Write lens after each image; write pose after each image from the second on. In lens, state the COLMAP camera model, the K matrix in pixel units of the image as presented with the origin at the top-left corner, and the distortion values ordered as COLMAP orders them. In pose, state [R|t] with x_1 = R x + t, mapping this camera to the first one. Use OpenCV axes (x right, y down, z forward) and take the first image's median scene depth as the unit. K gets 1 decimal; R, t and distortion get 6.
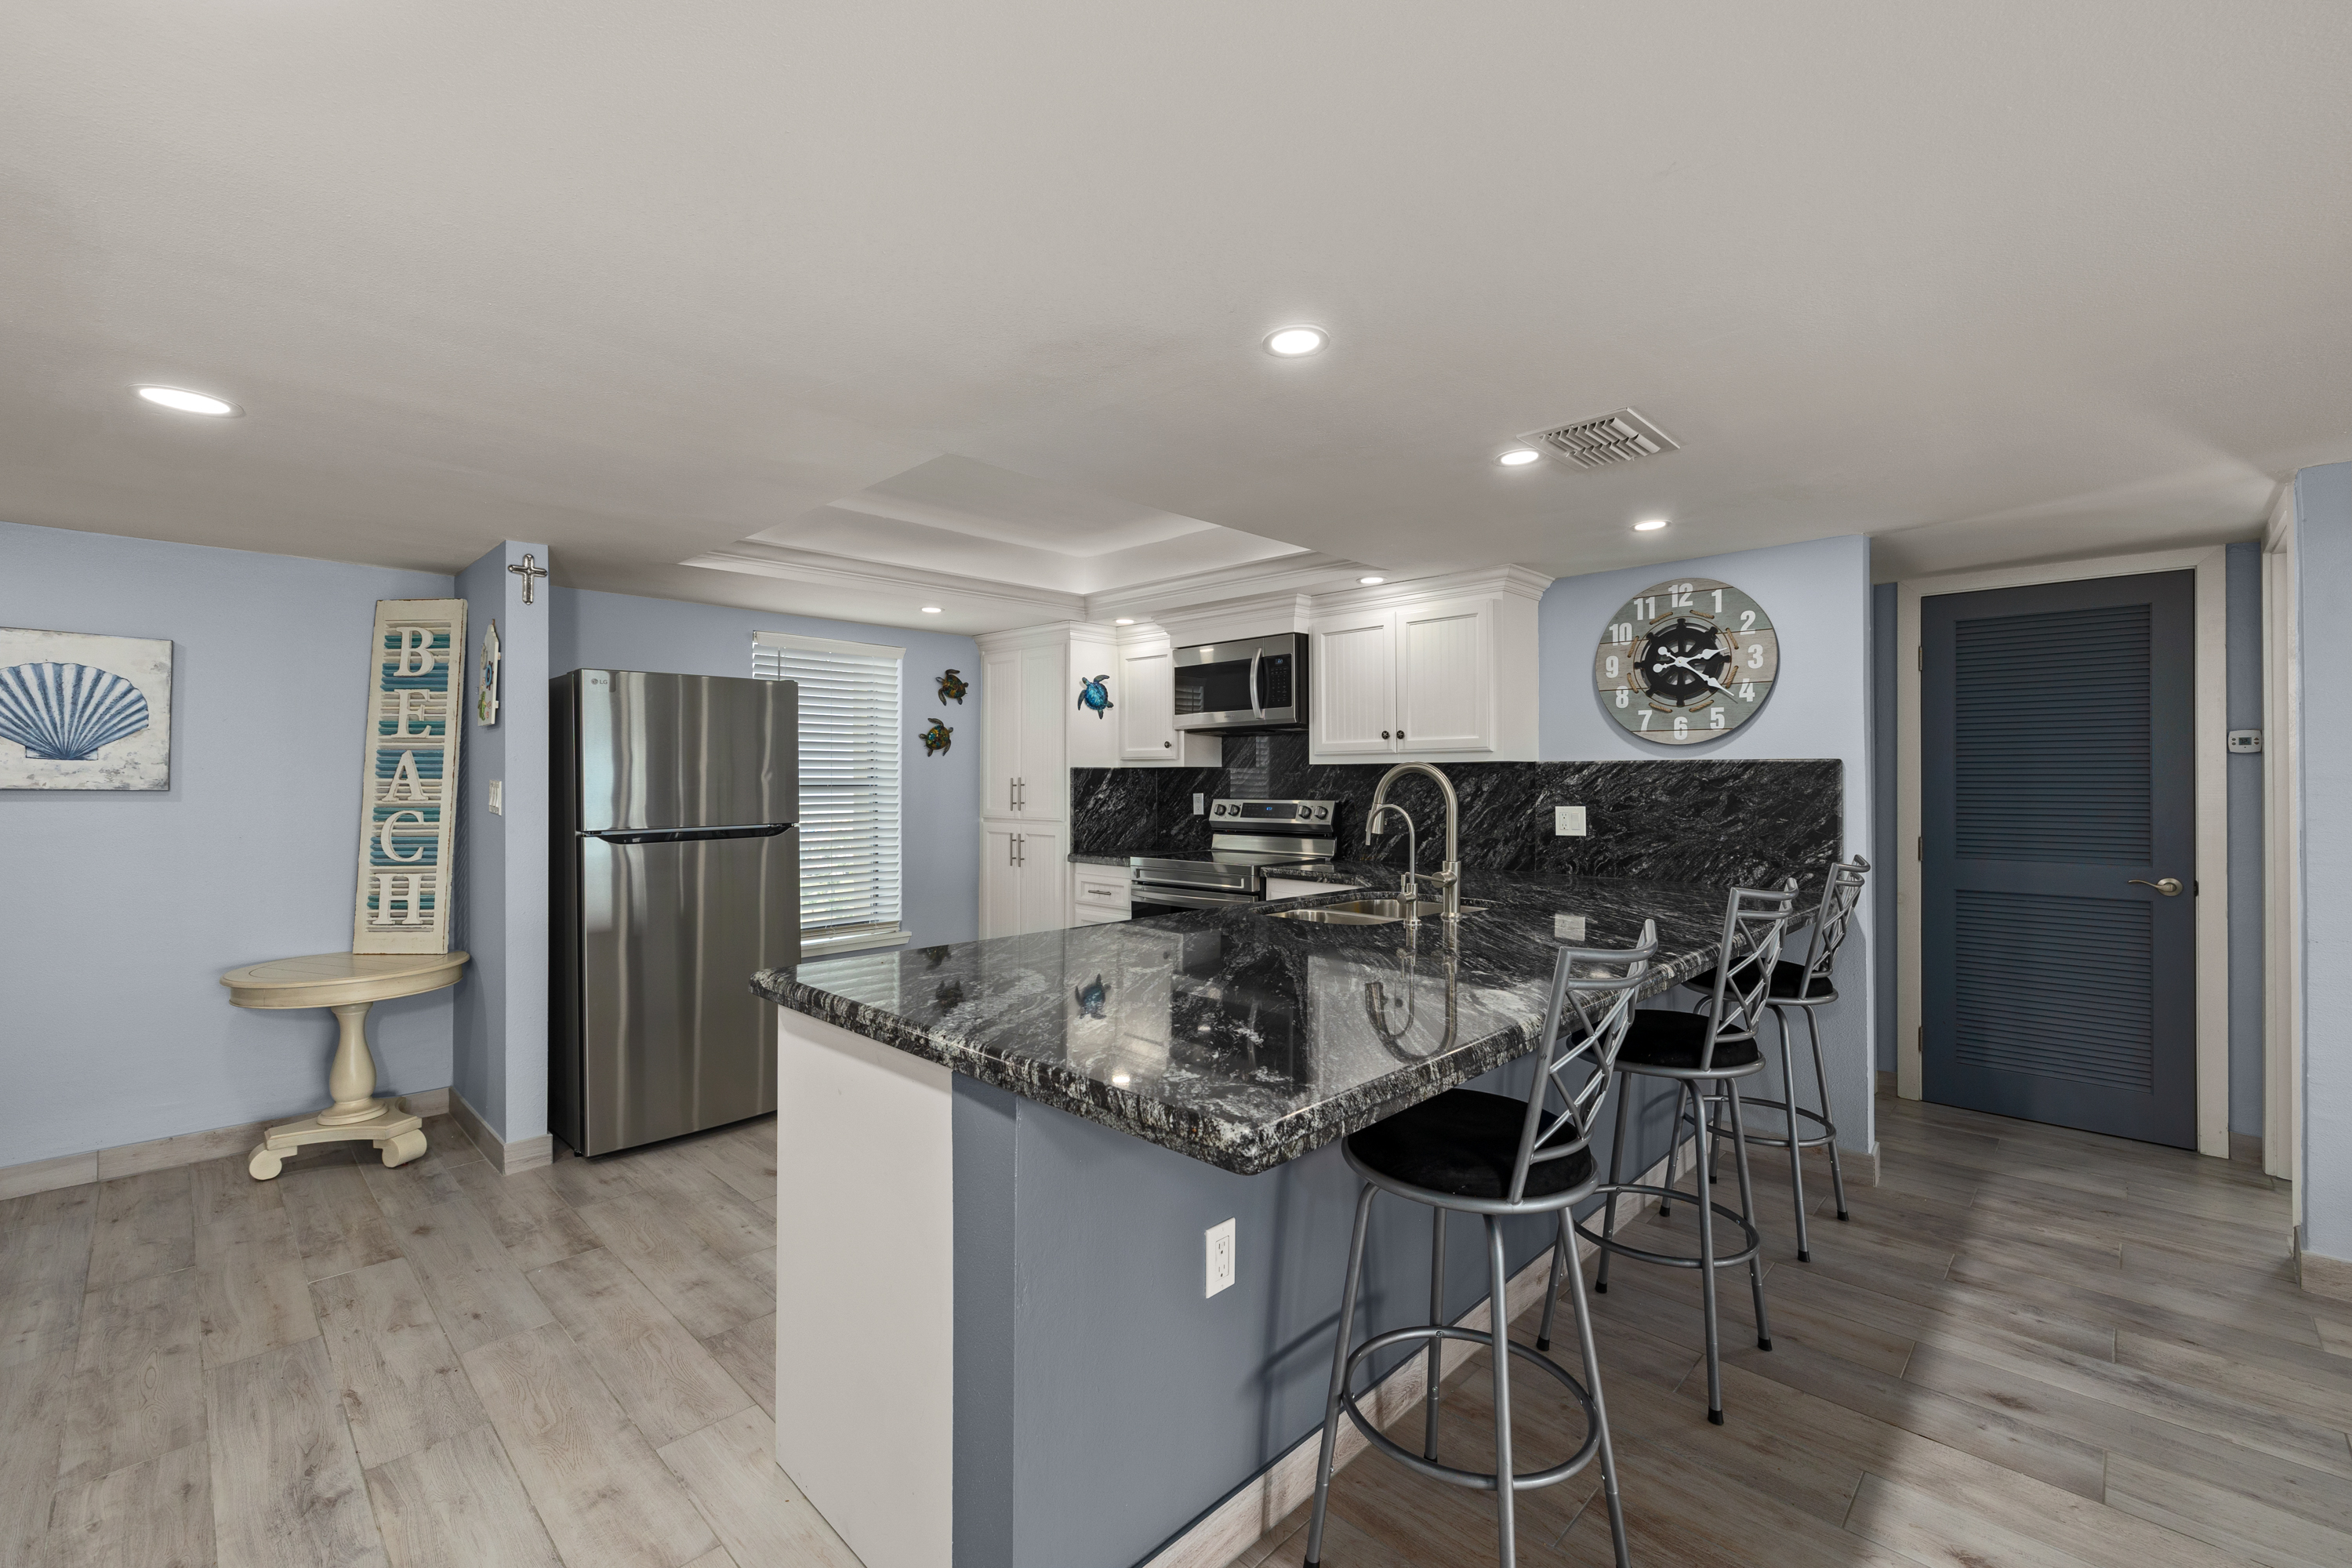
lens RADIAL K [[991.1, 0, 1172.7], [0, 991.1, 779.0], [0, 0, 1]] dist [0.000355, 0.000212]
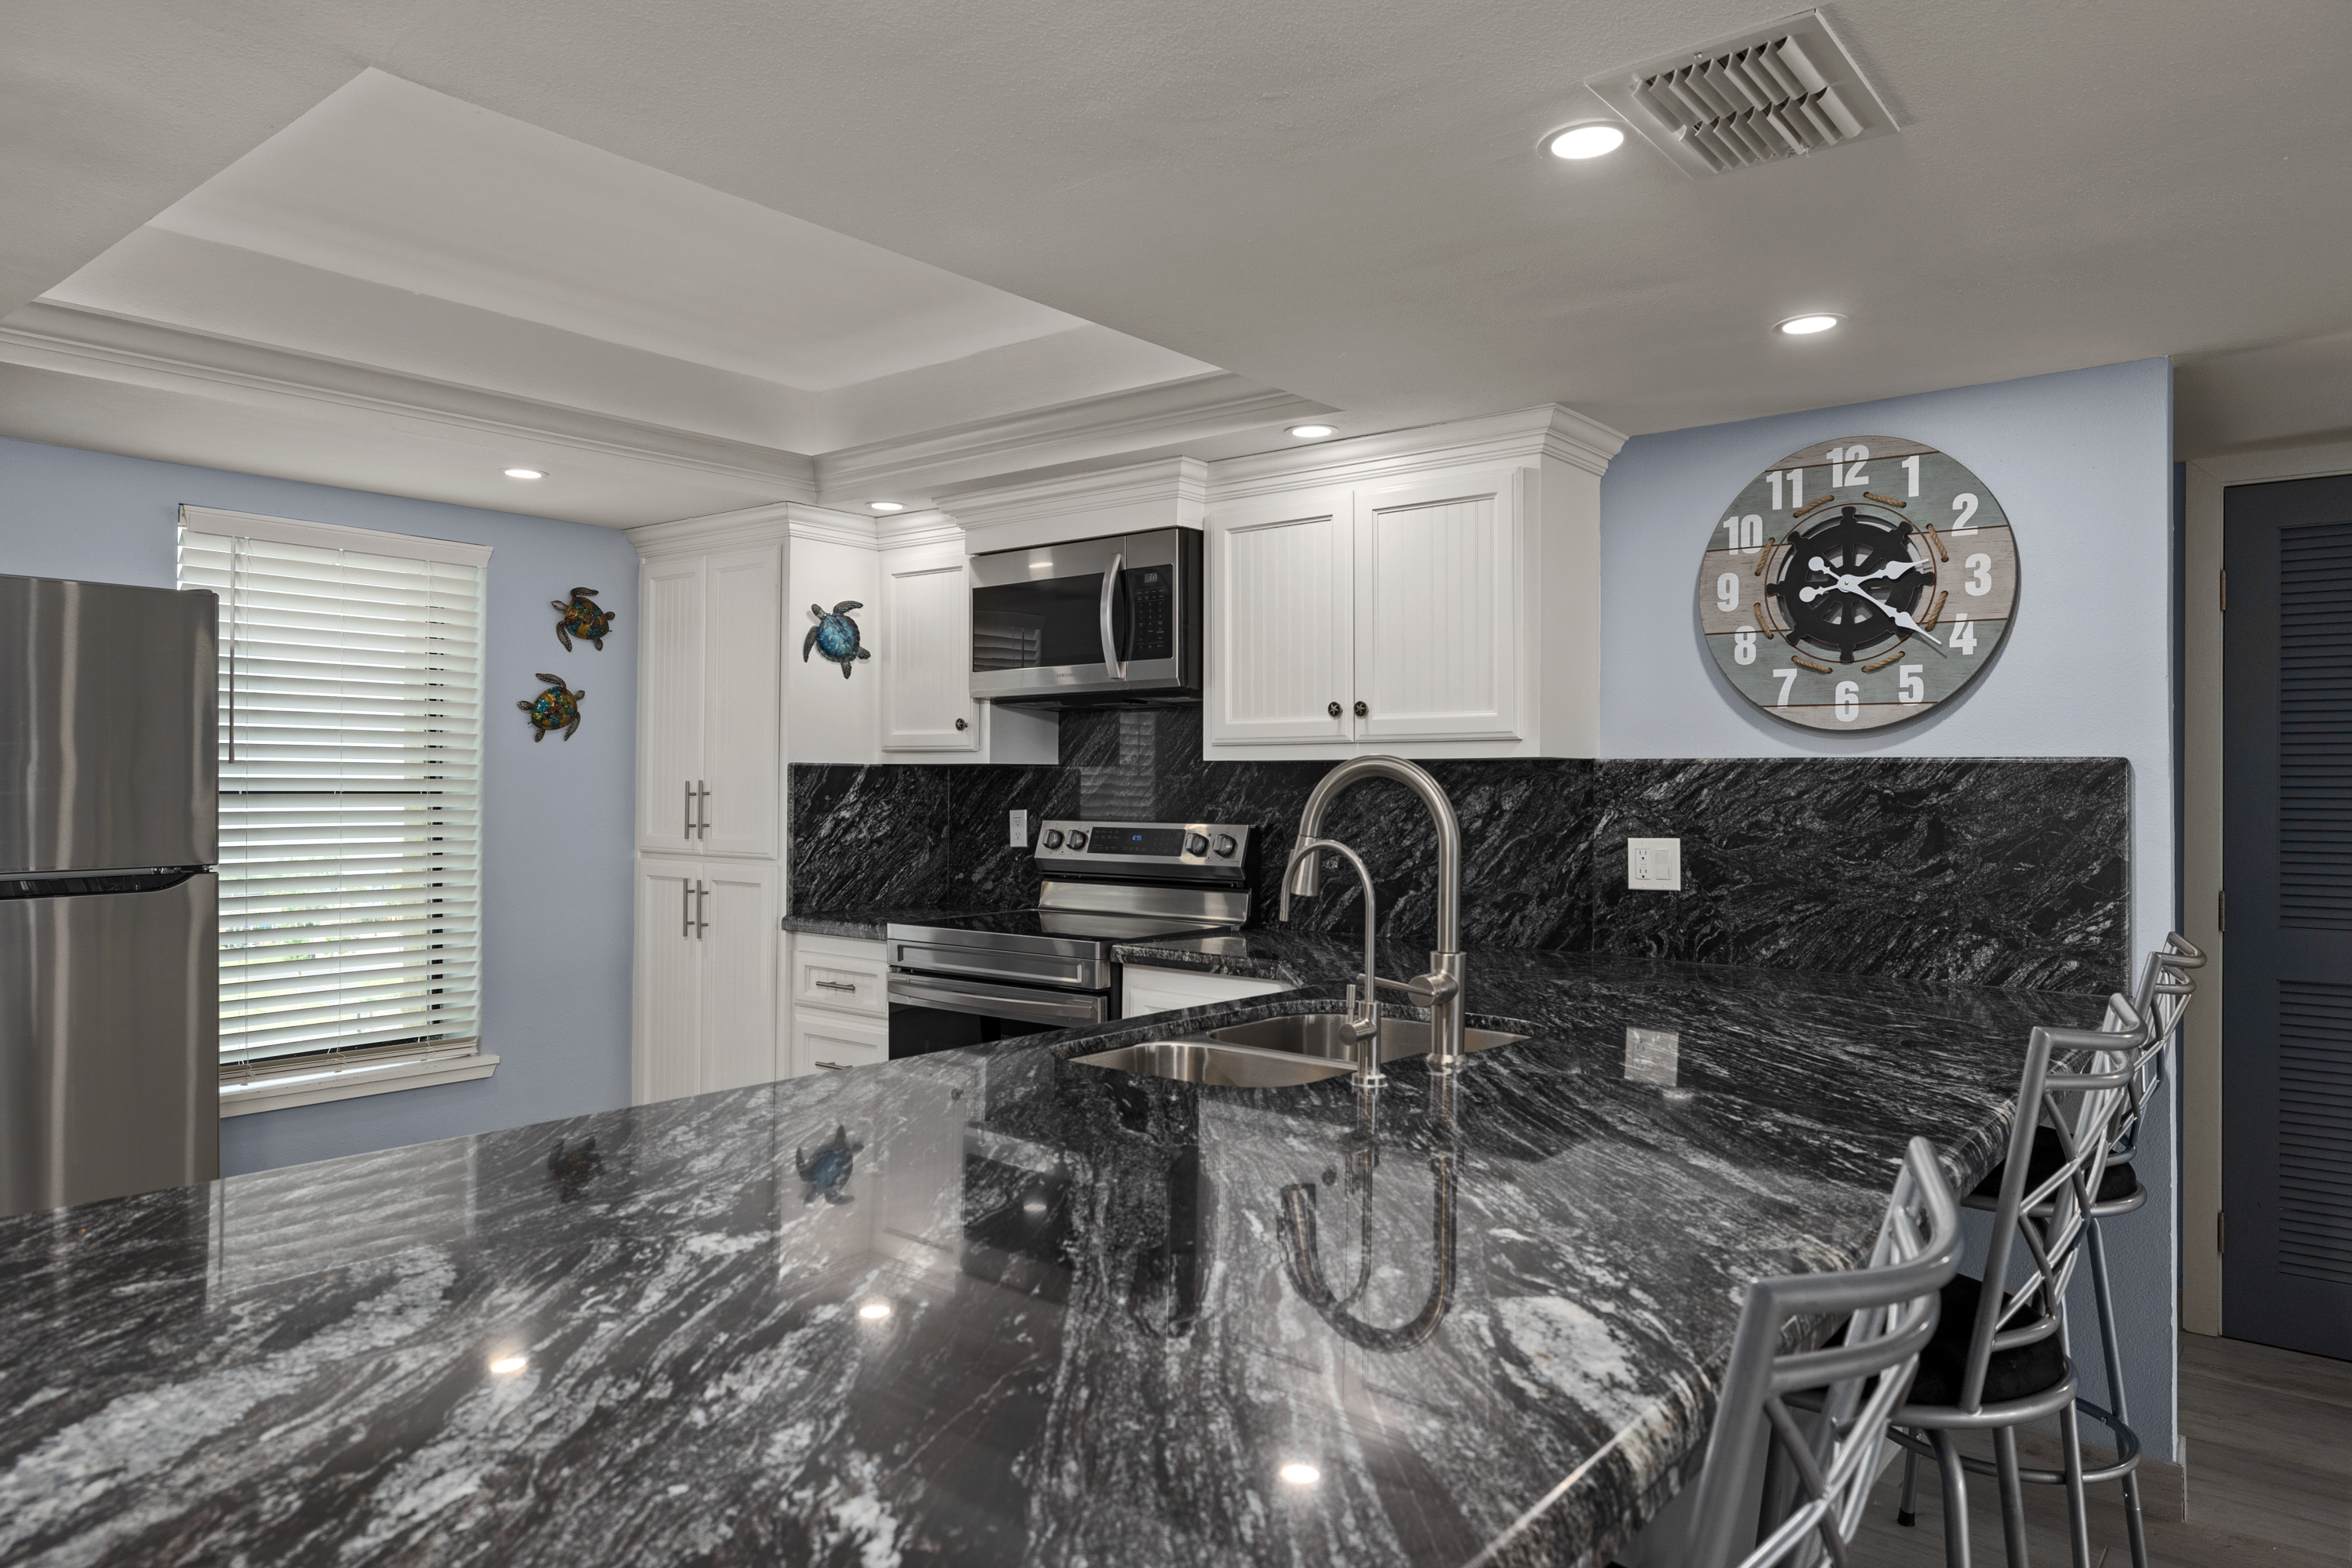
lens RADIAL K [[1490.3, 0, 1178.2], [0, 1490.3, 780.9], [0, 0, 1]] dist [0.003067, -0.001928]
pose [[0.995558, 0.007427, 0.093857, 0.049038], [-0.007118, 0.999968, -0.003630, -0.000045], [-0.093881, 0.002946, 0.995579, 0.172657]]
